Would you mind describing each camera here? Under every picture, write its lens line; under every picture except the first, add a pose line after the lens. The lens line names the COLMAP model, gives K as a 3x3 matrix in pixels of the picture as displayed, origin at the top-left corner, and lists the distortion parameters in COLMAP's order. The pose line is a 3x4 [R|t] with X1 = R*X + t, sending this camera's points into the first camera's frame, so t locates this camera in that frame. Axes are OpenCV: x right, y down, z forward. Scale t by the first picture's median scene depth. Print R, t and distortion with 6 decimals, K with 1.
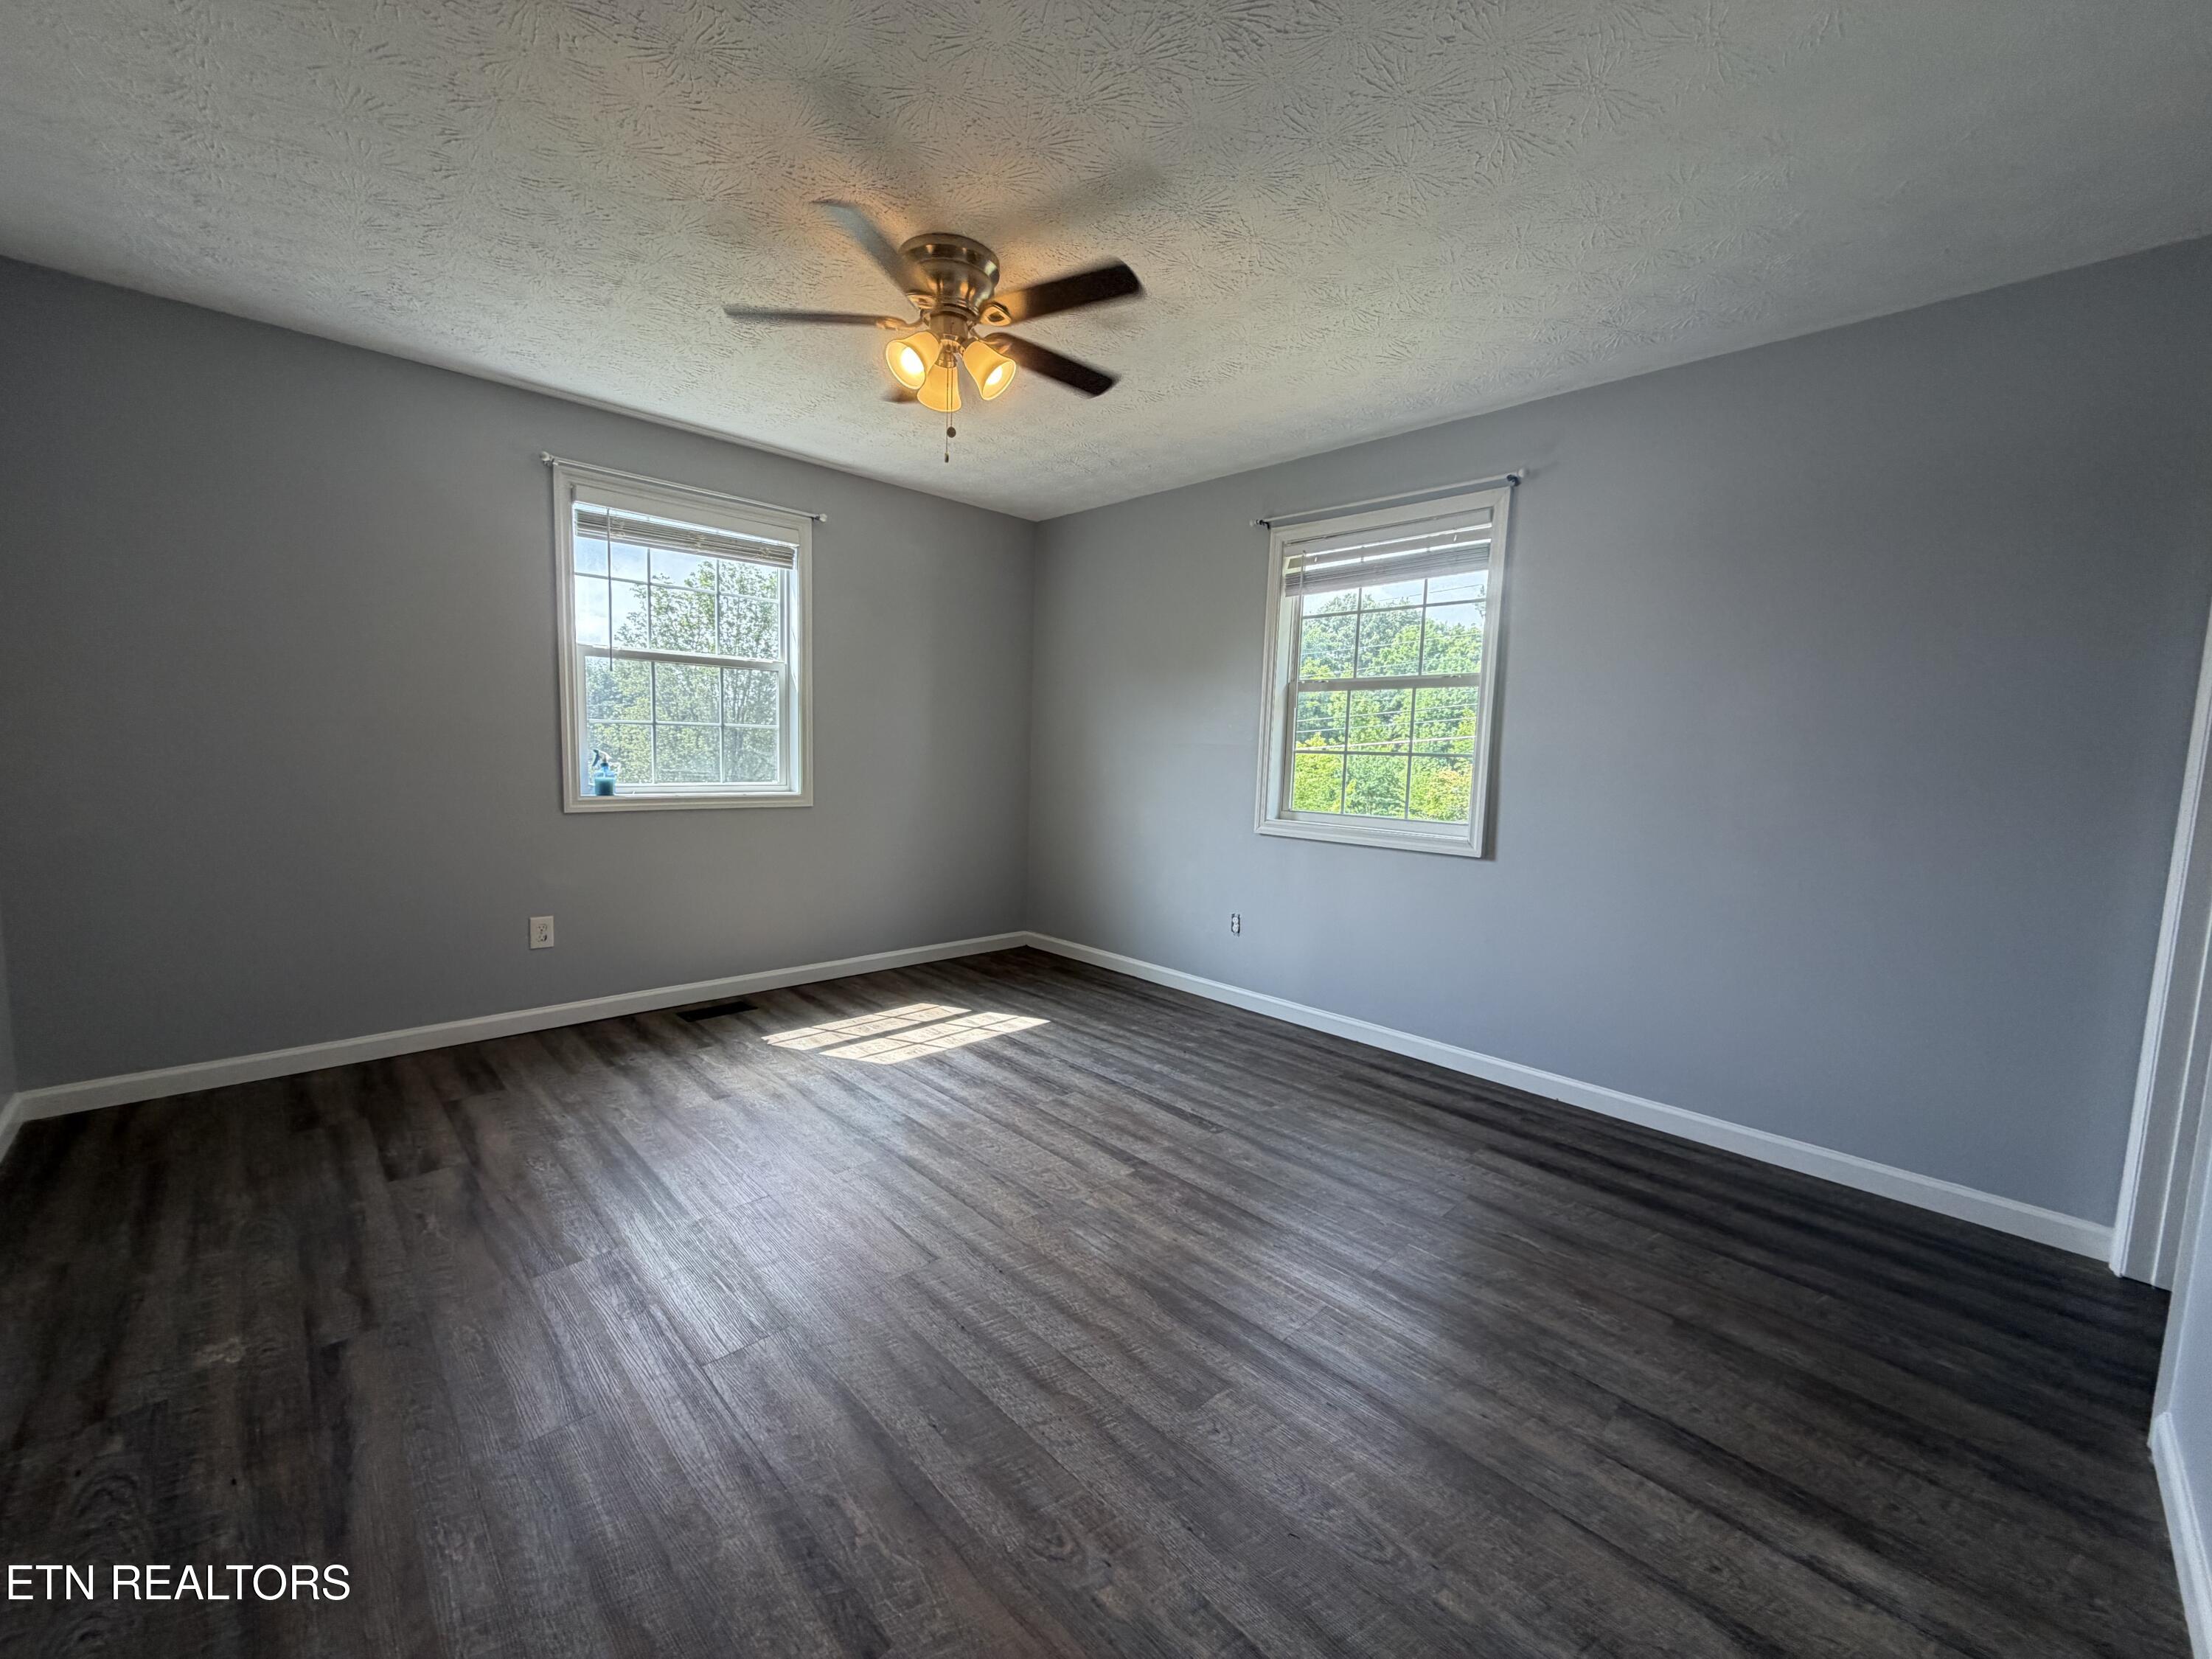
lens RADIAL K [[876.9, 0, 1099.8], [0, 876.9, 825.5], [0, 0, 1]] dist [-0.000484, 0.000184]
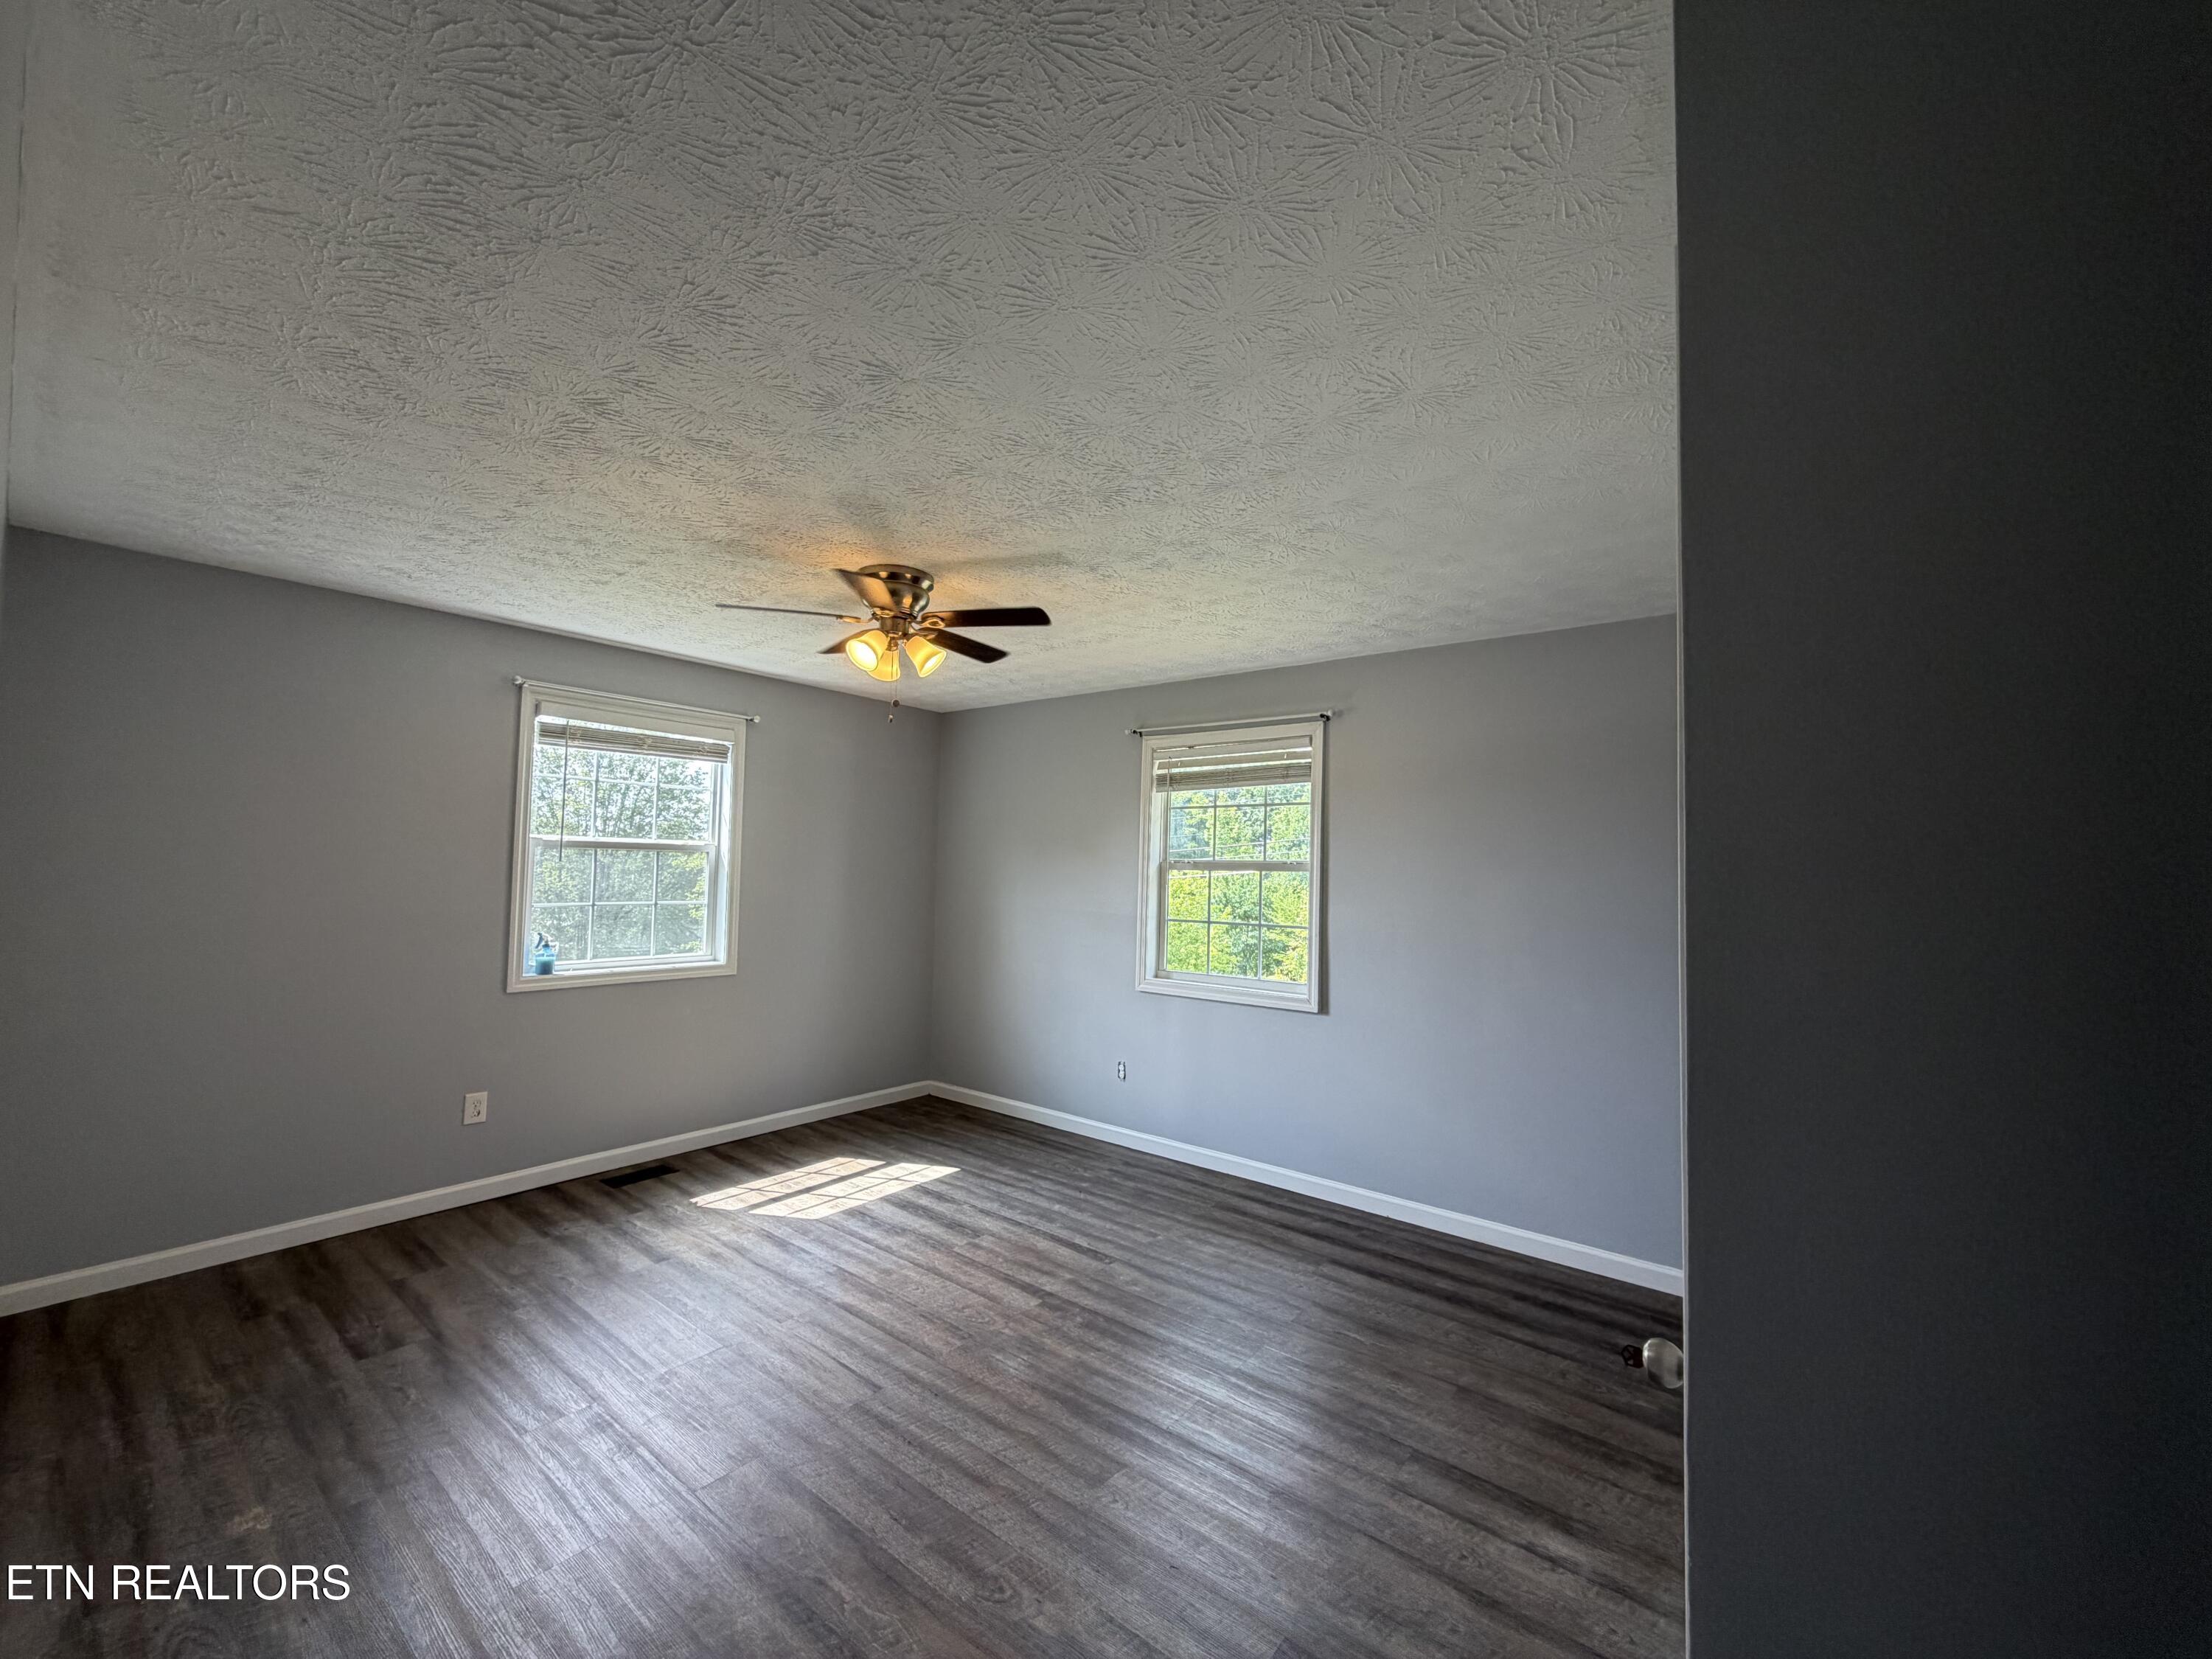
lens RADIAL K [[876.9, 0, 1099.8], [0, 876.9, 825.5], [0, 0, 1]] dist [-0.000484, 0.000184]
pose [[0.991220, -0.001241, 0.132218, -0.035419], [0.019485, 0.990410, -0.136778, -0.072346], [-0.130781, 0.138153, 0.981738, -0.238359]]
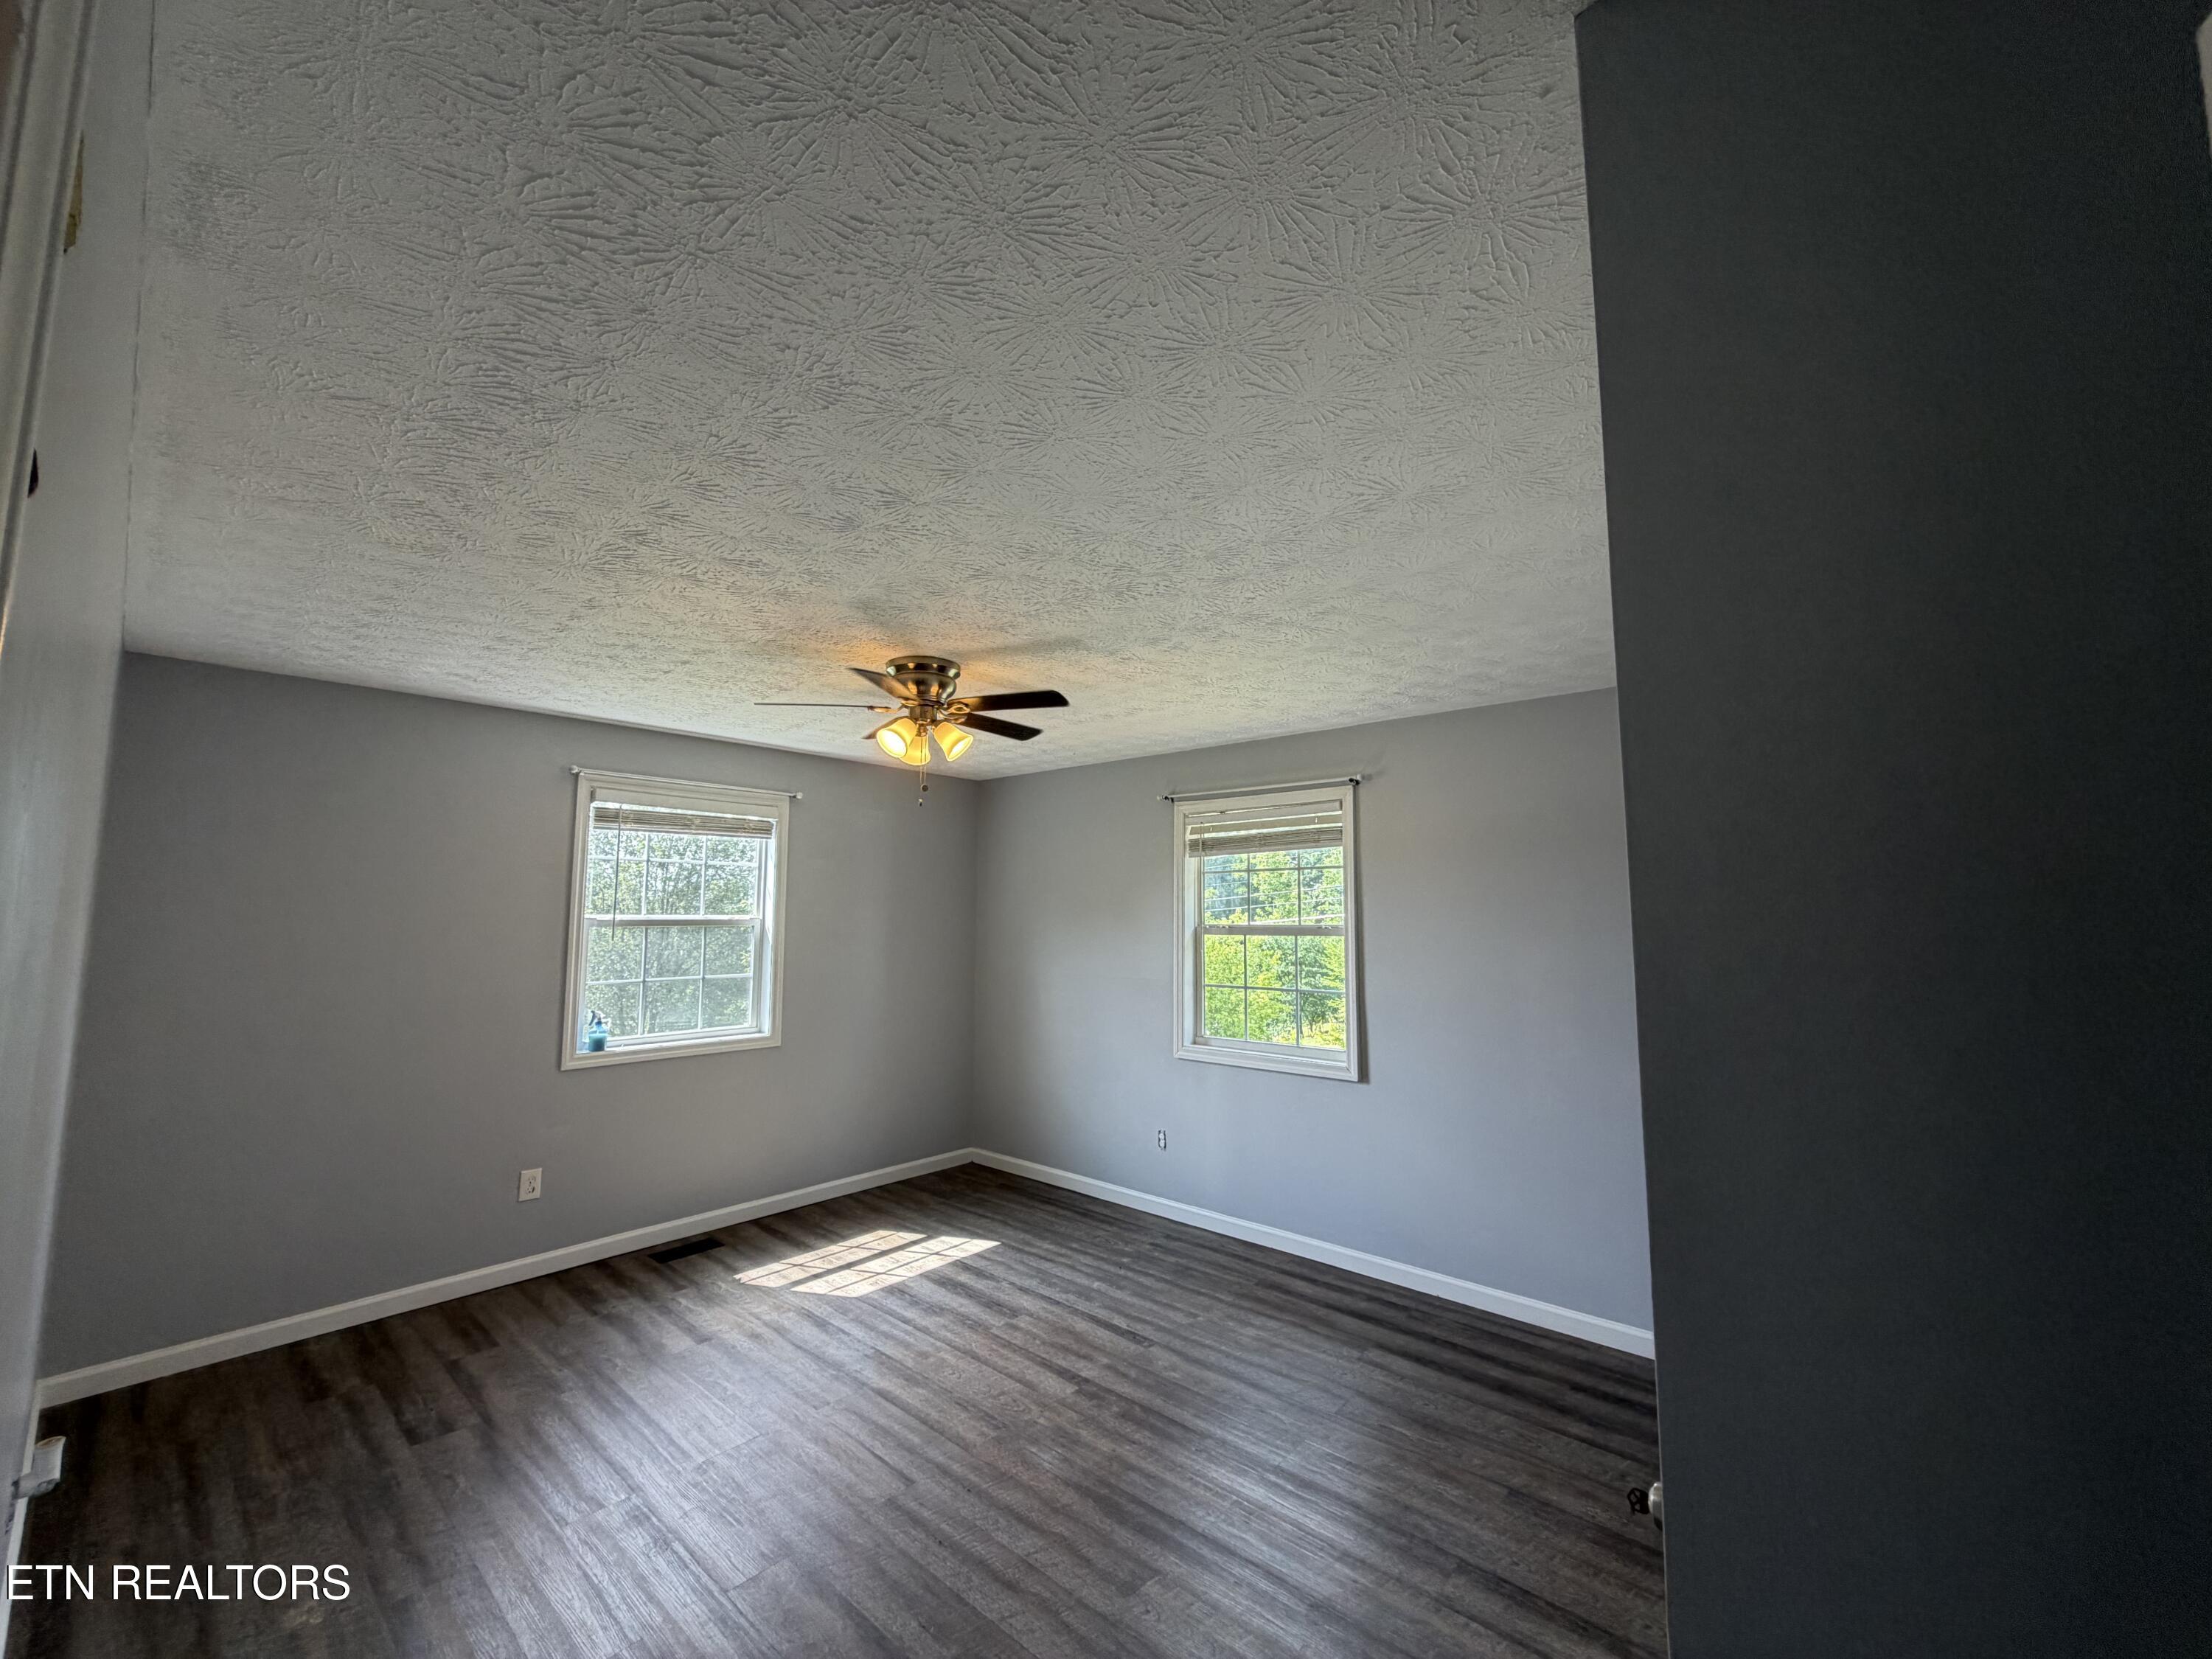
lens RADIAL K [[876.9, 0, 1099.8], [0, 876.9, 825.5], [0, 0, 1]] dist [-0.000484, 0.000184]
pose [[0.996763, -0.019297, 0.078051, -0.007728], [0.033917, 0.981086, -0.190577, -0.107649], [-0.072898, 0.192607, 0.978565, -0.263033]]
